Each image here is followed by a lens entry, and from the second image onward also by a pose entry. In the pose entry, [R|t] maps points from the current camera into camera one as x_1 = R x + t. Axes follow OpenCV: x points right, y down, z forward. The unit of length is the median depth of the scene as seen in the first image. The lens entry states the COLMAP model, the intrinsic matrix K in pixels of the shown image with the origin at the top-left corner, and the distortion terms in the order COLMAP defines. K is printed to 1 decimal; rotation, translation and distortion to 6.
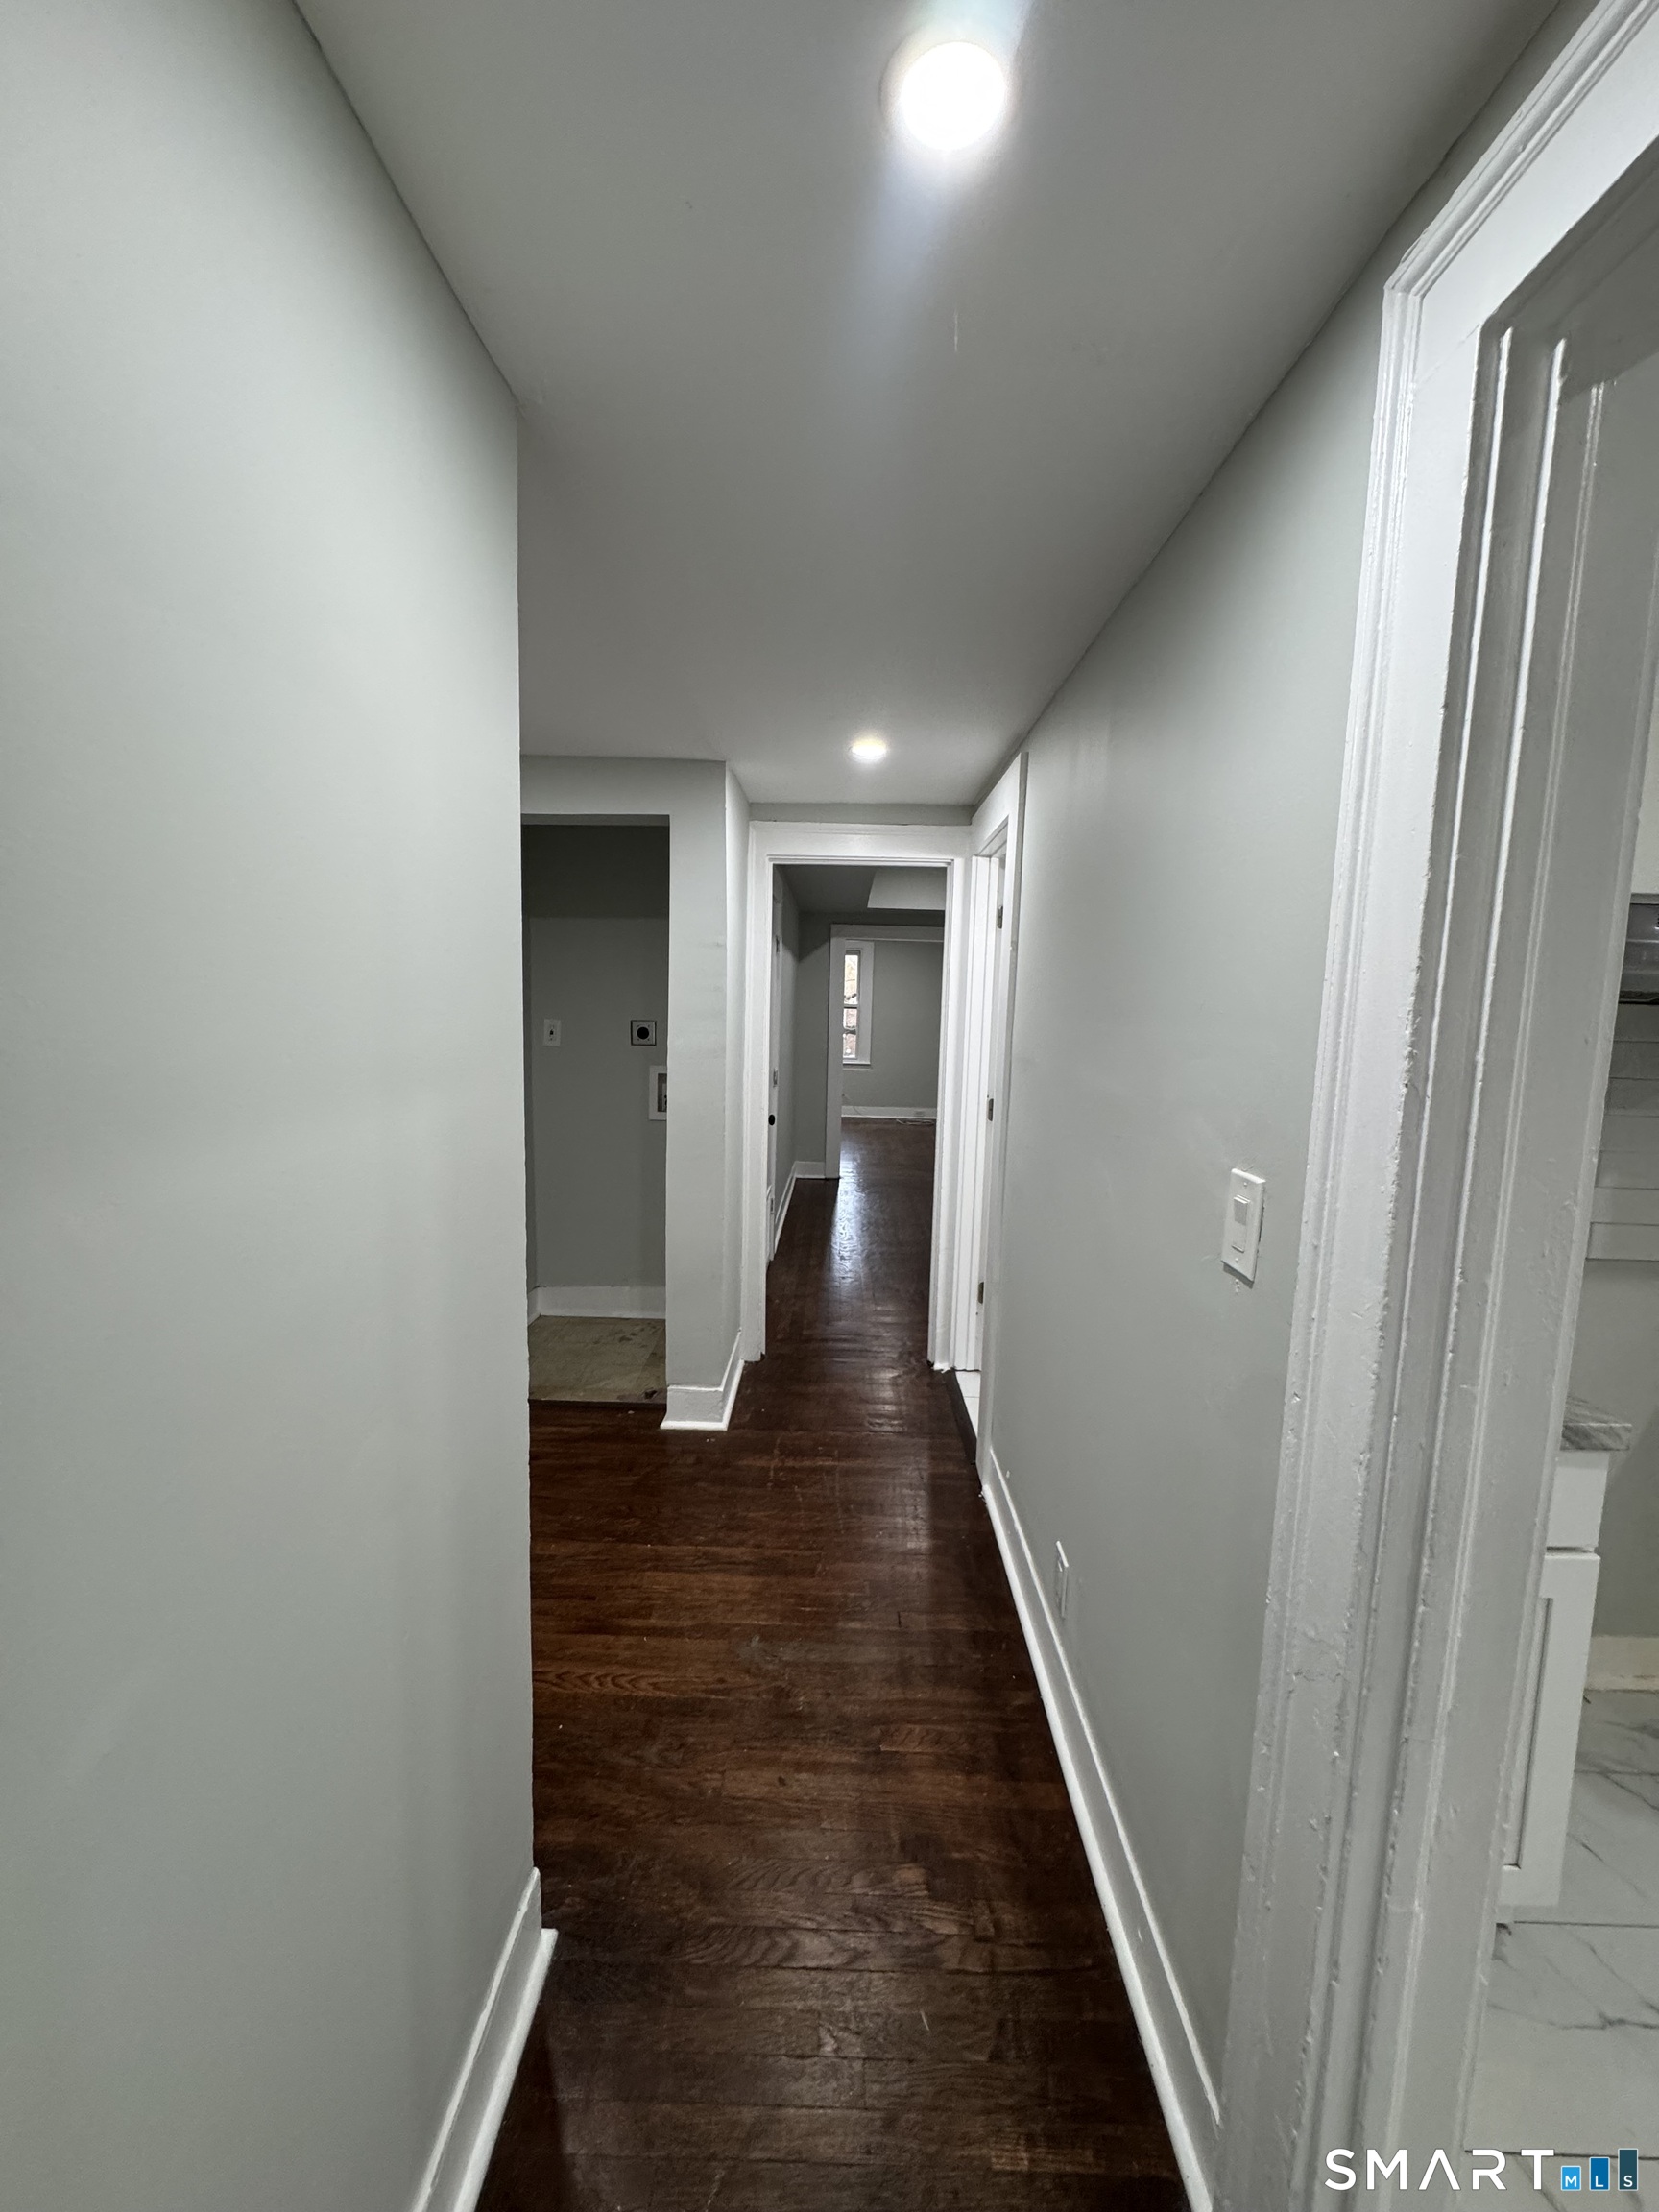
lens RADIAL K [[880.9, 0, 831.1], [0, 880.9, 1110.8], [0, 0, 1]] dist [-0.003182, 0.000521]
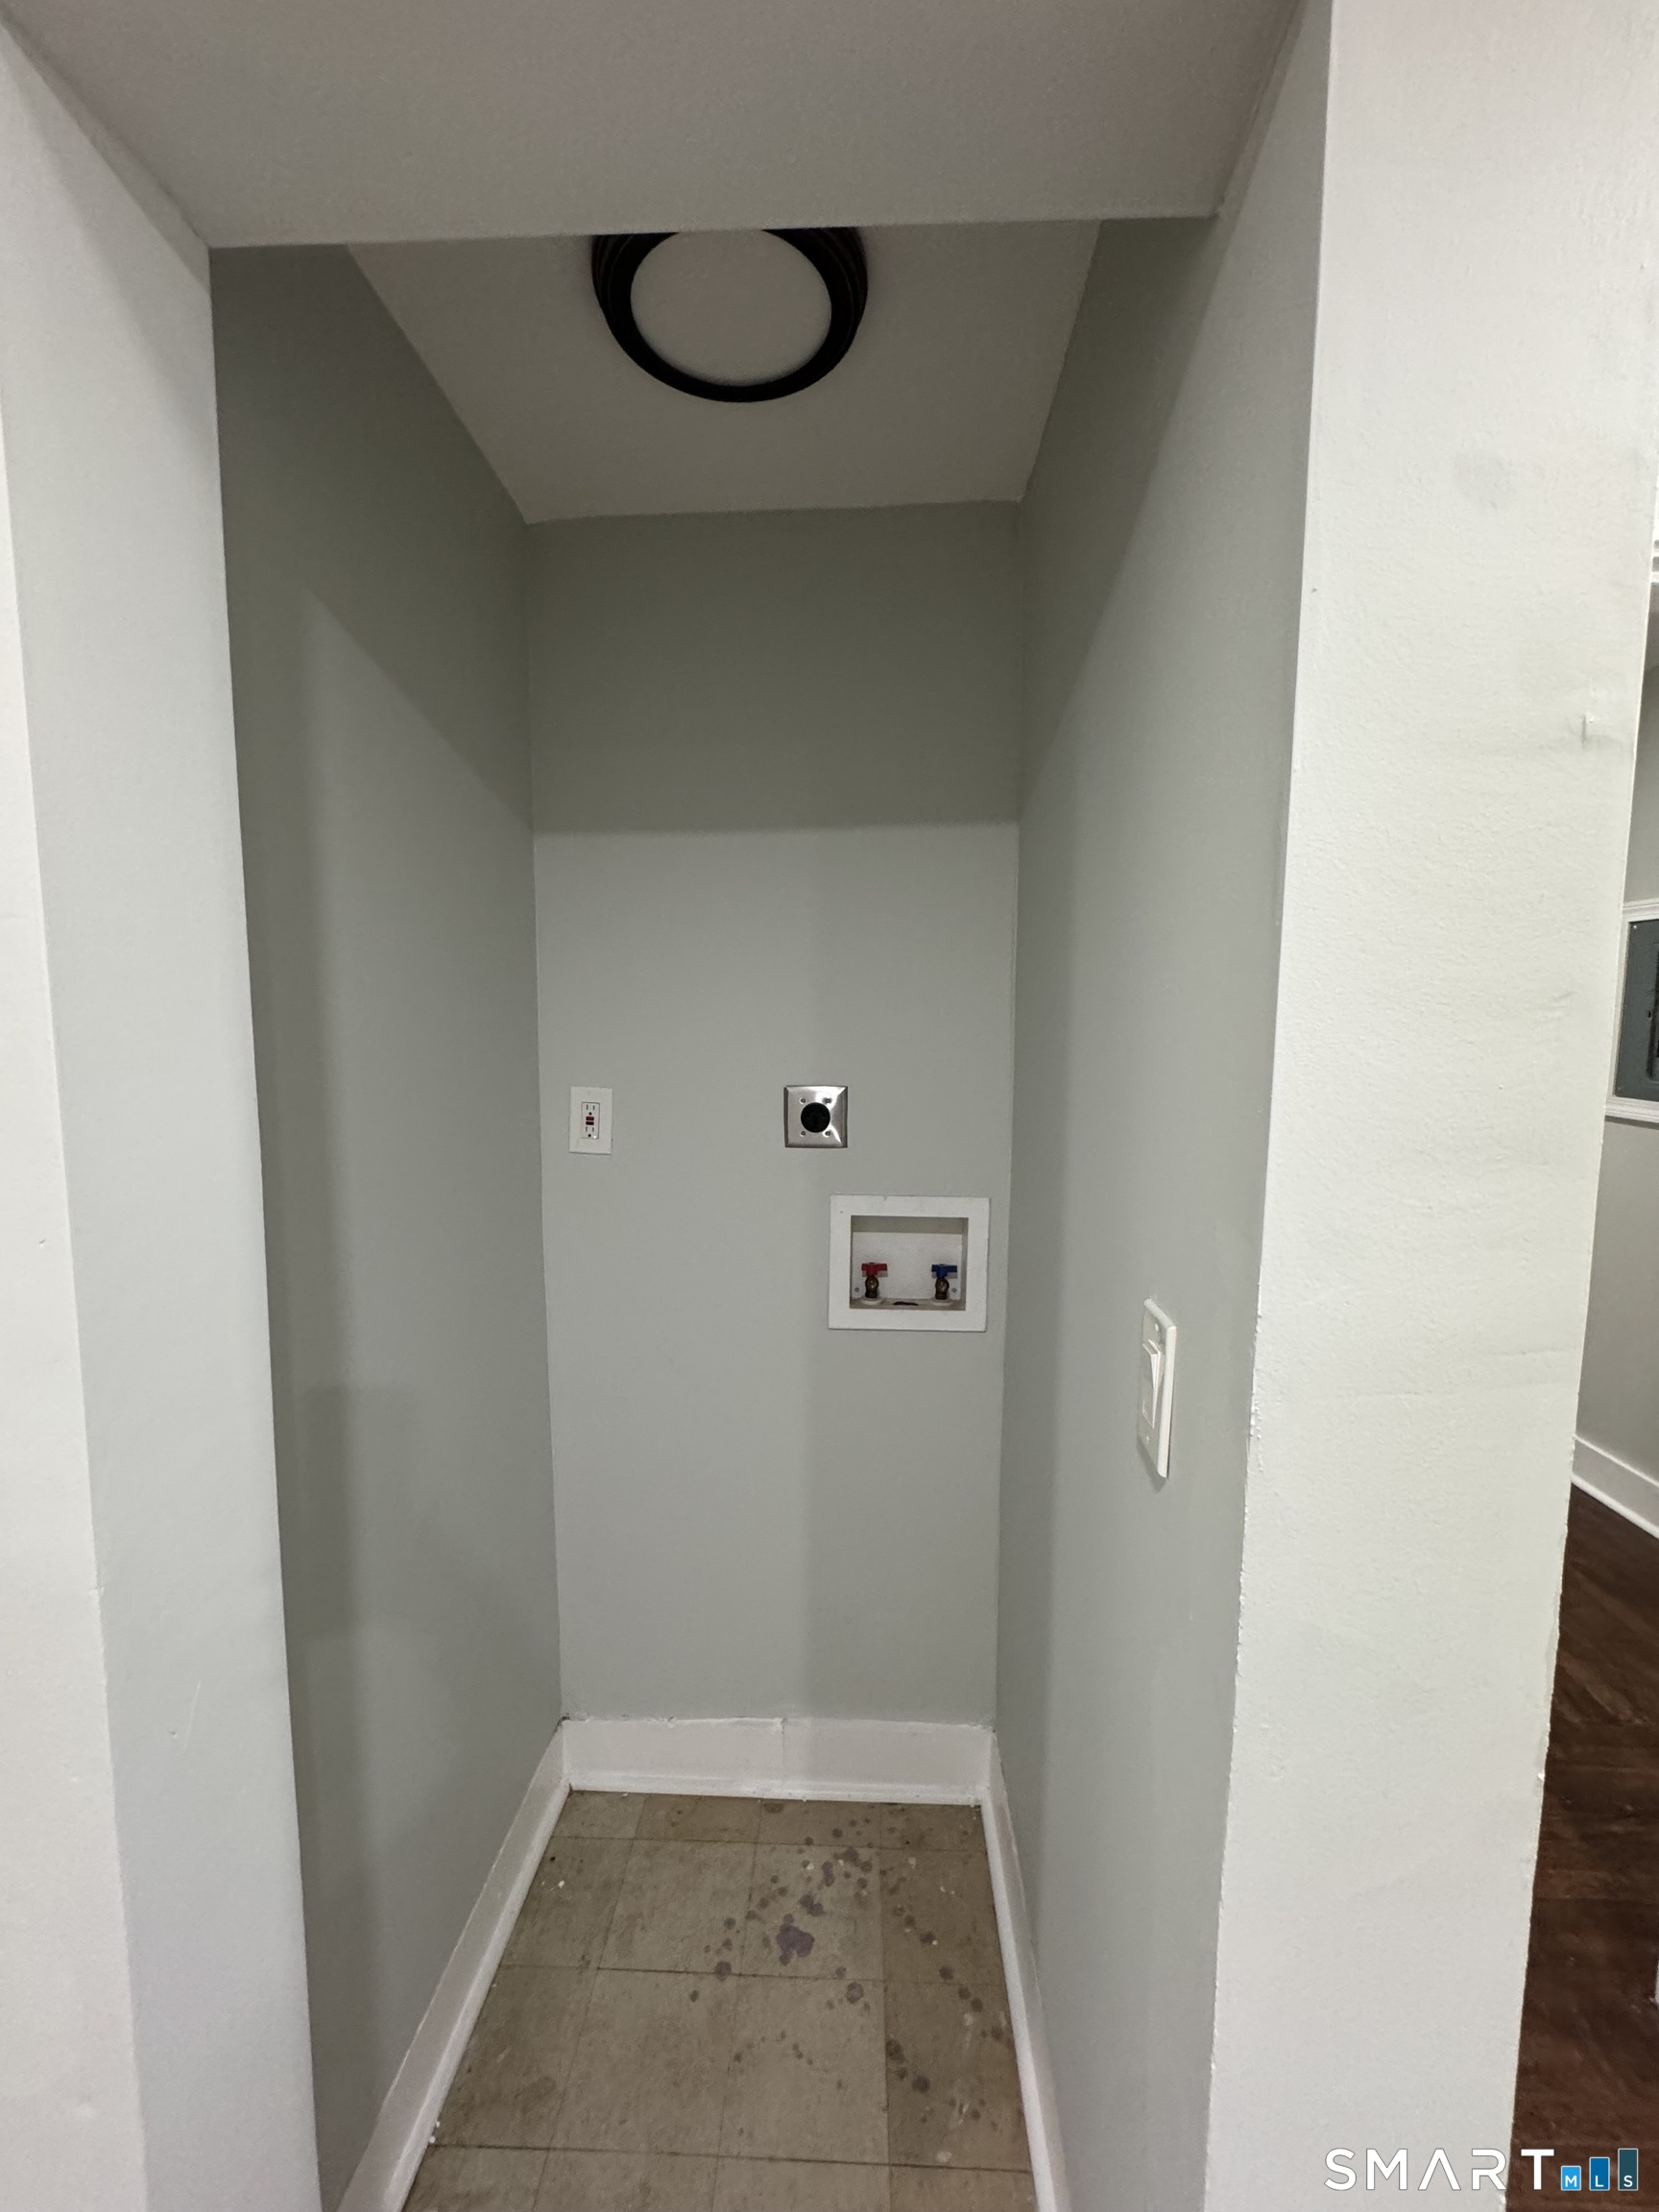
lens RADIAL K [[880.9, 0, 828.2], [0, 880.9, 1108.6], [0, 0, 1]] dist [-0.003182, 0.000521]
pose [[0.999503, -0.013667, -0.028400, -0.193079], [0.013375, 0.999856, -0.010457, -0.072169], [0.028538, 0.010072, 0.999542, 0.600106]]
